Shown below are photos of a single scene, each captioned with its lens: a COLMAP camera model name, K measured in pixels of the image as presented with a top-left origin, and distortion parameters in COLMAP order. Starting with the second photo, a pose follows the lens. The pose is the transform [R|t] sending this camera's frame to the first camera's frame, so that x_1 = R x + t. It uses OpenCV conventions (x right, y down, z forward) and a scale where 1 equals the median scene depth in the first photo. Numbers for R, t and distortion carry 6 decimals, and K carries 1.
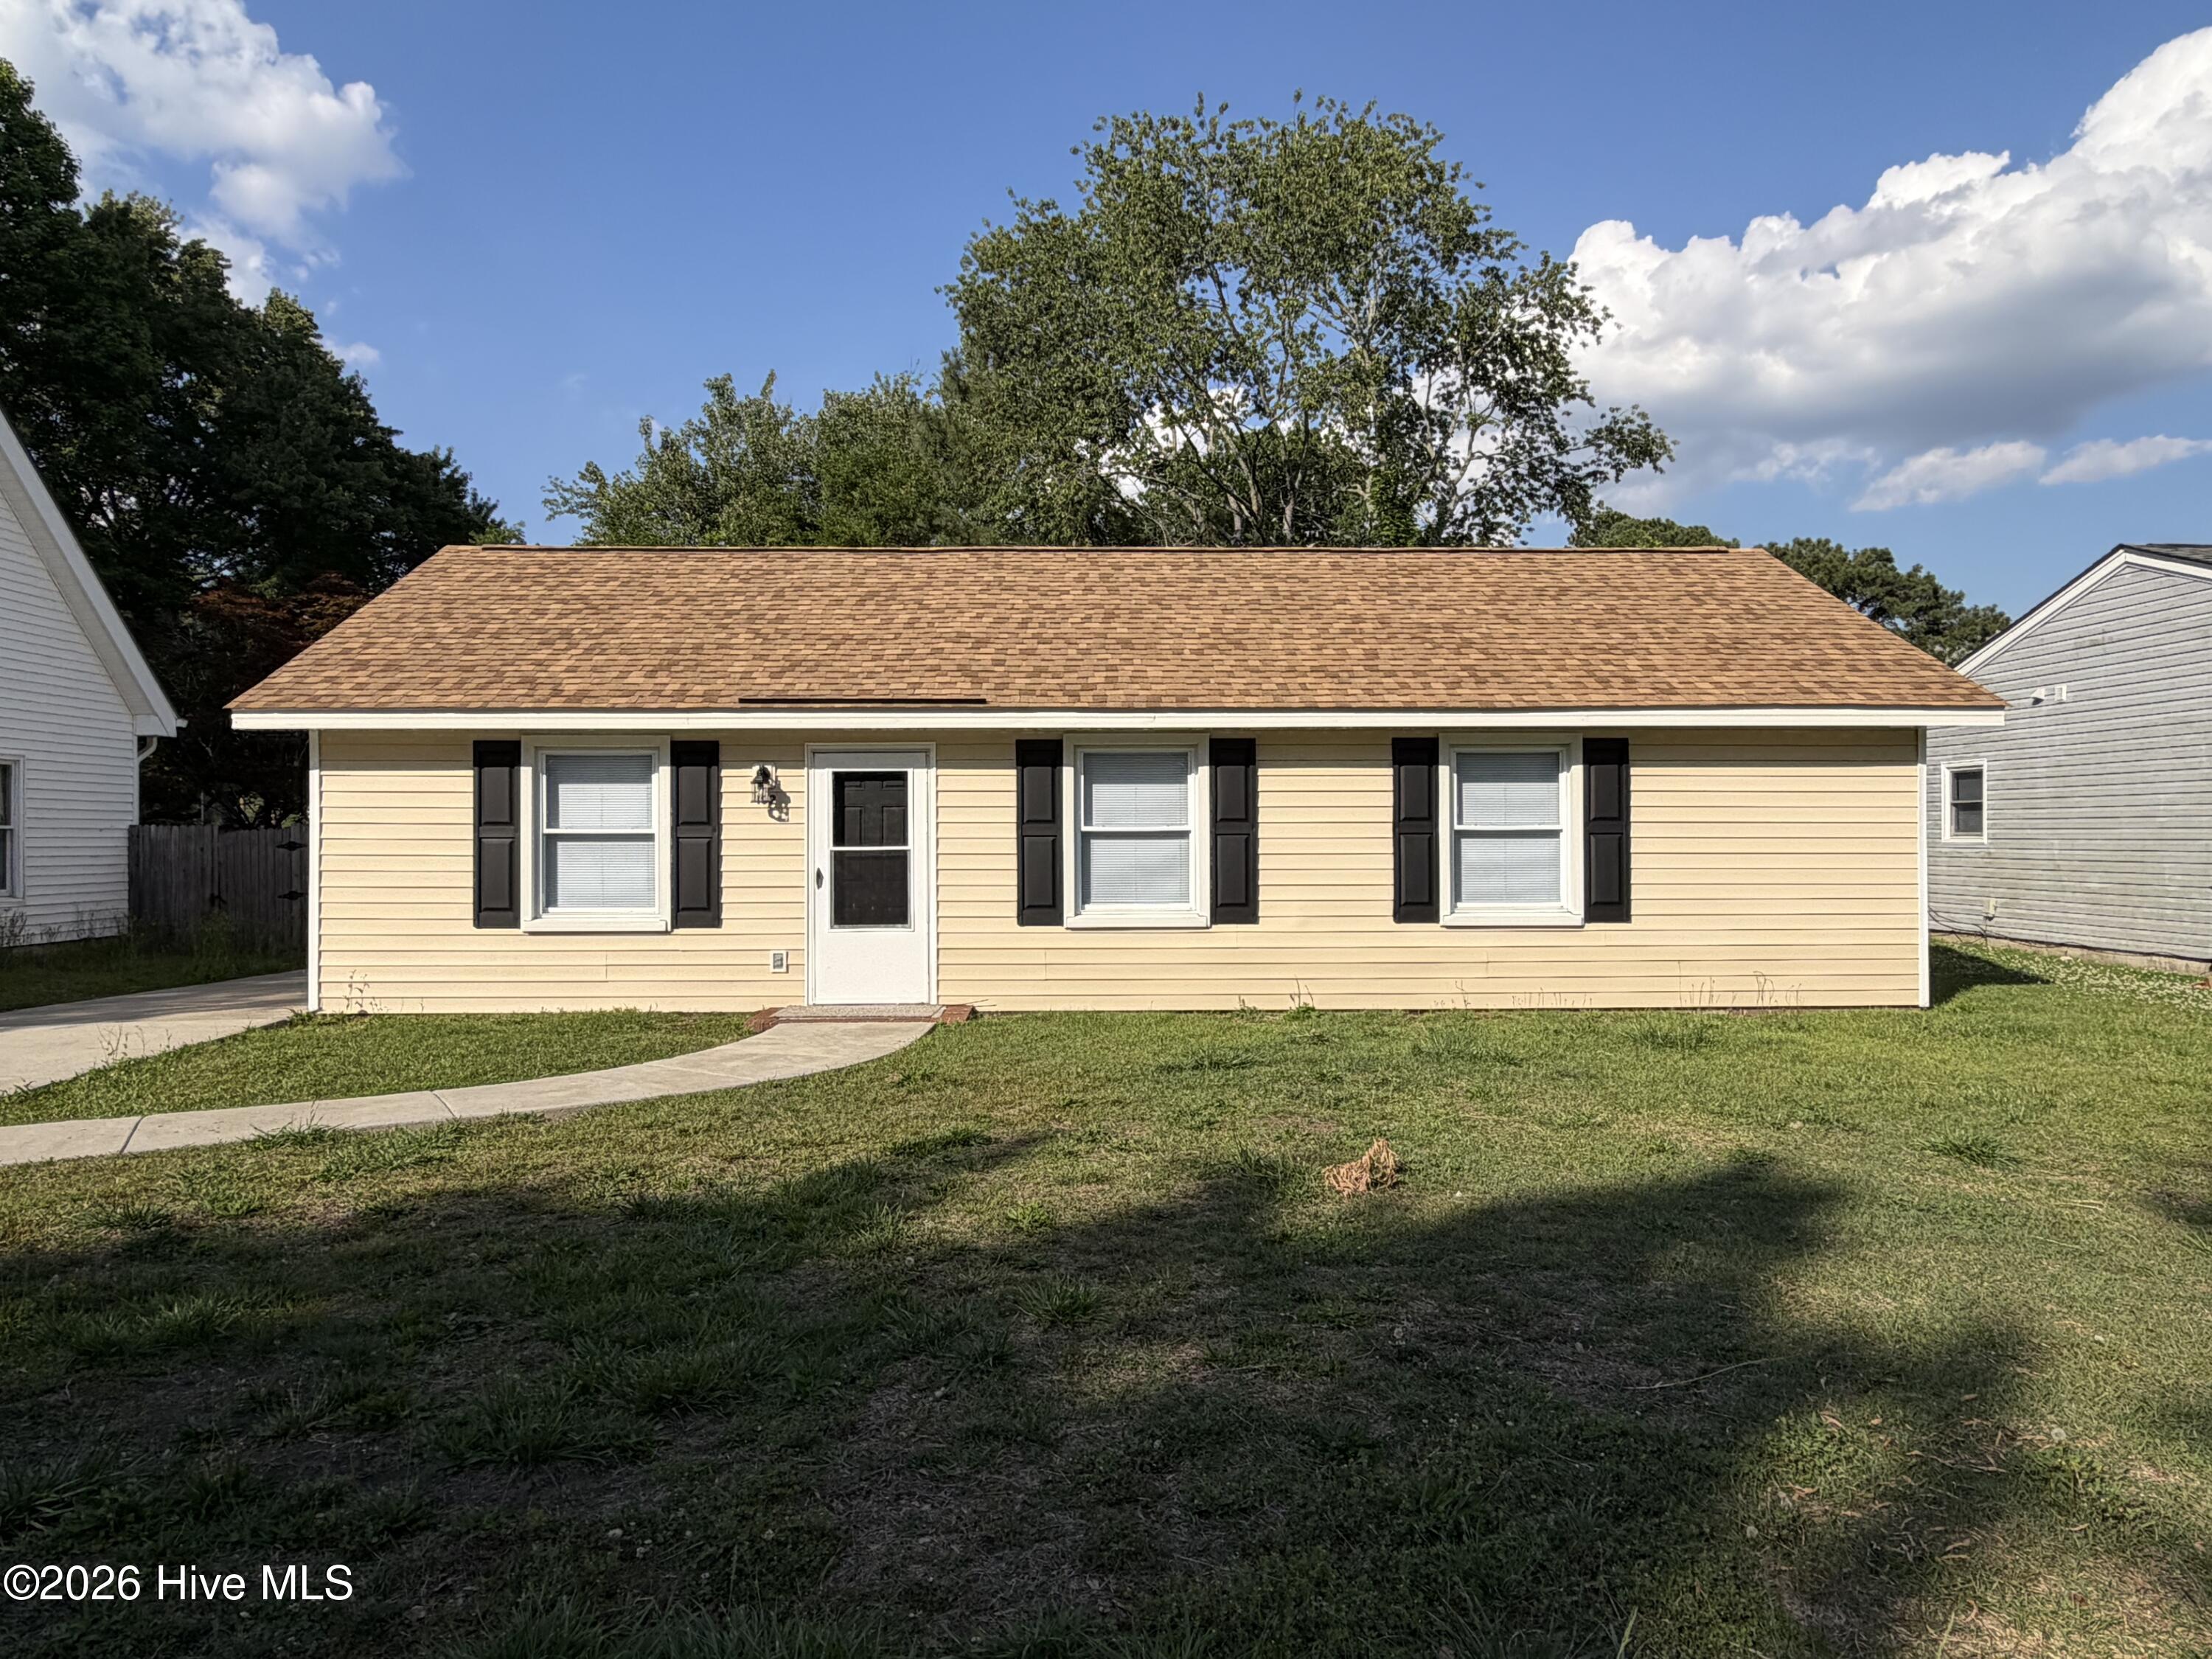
lens RADIAL K [[1482.4, 0, 1109.6], [0, 1482.4, 825.9], [0, 0, 1]] dist [-0.001654, 0.007686]
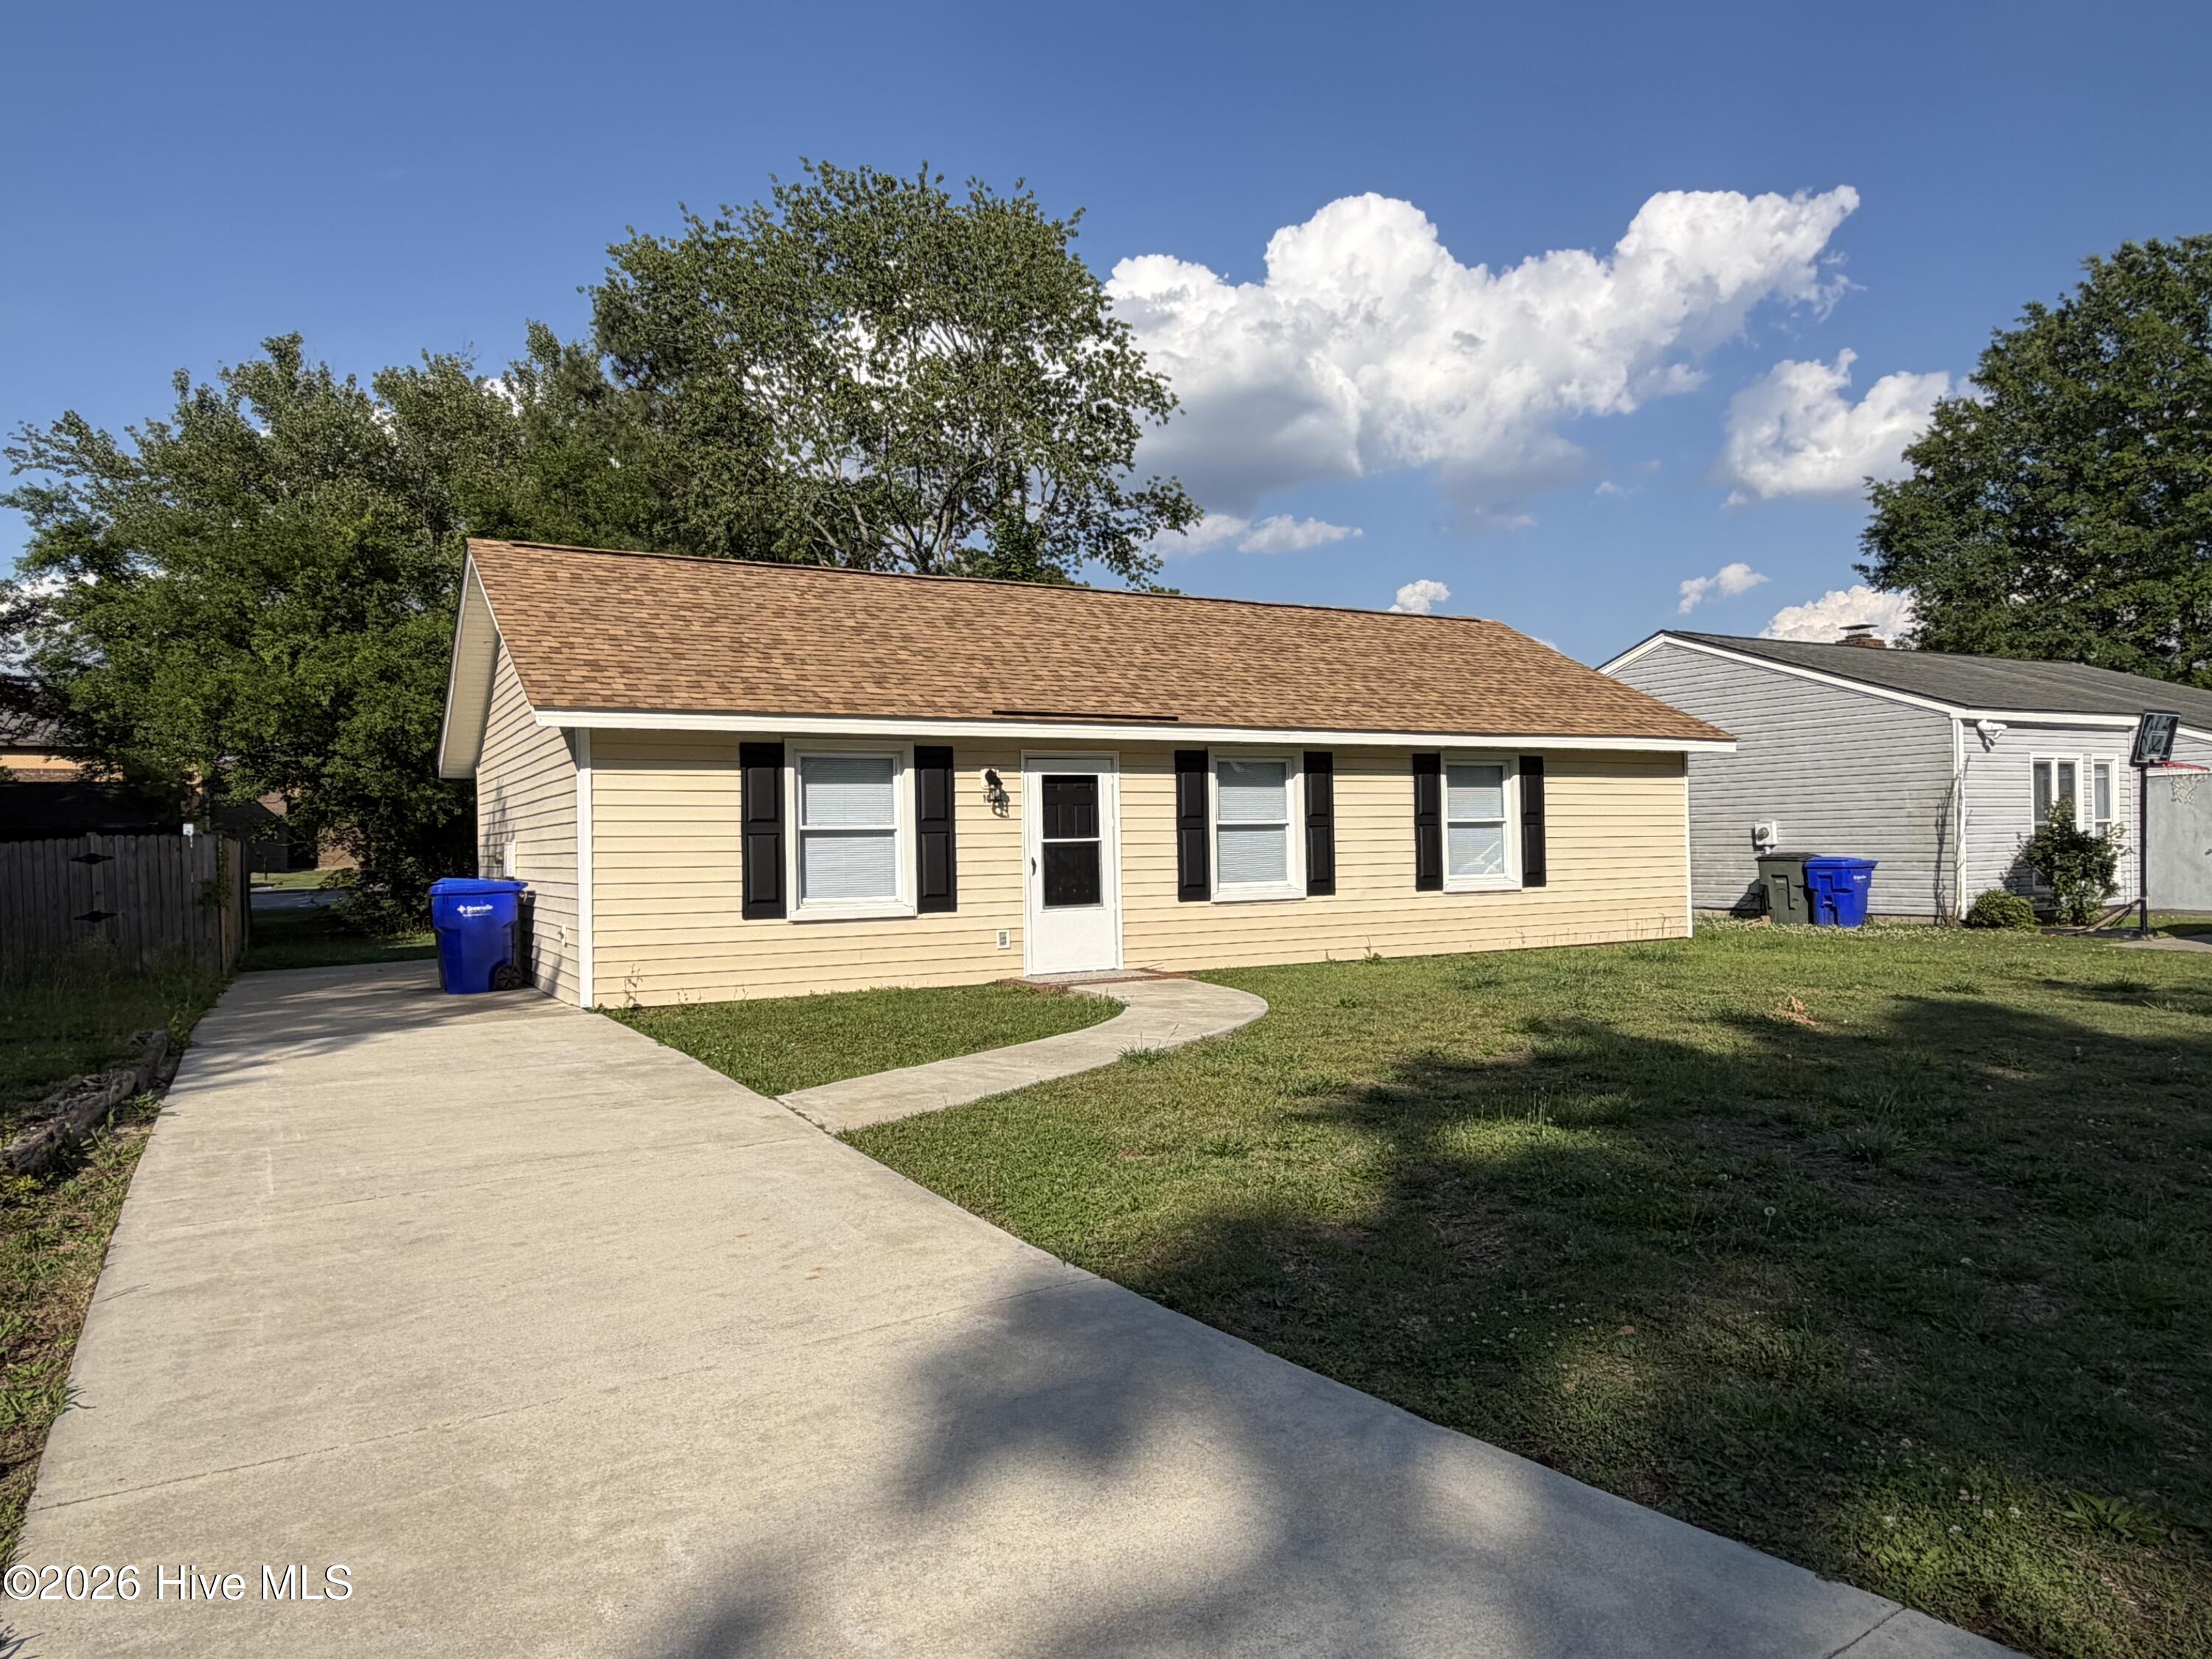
lens RADIAL K [[1482.4, 0, 1108.0], [0, 1482.4, 826.7], [0, 0, 1]] dist [-0.001654, 0.007686]
pose [[0.882652, -0.007528, 0.469967, -0.635951], [0.012117, 0.999904, -0.006741, 0.011830], [-0.469871, 0.011644, 0.882658, -0.052100]]
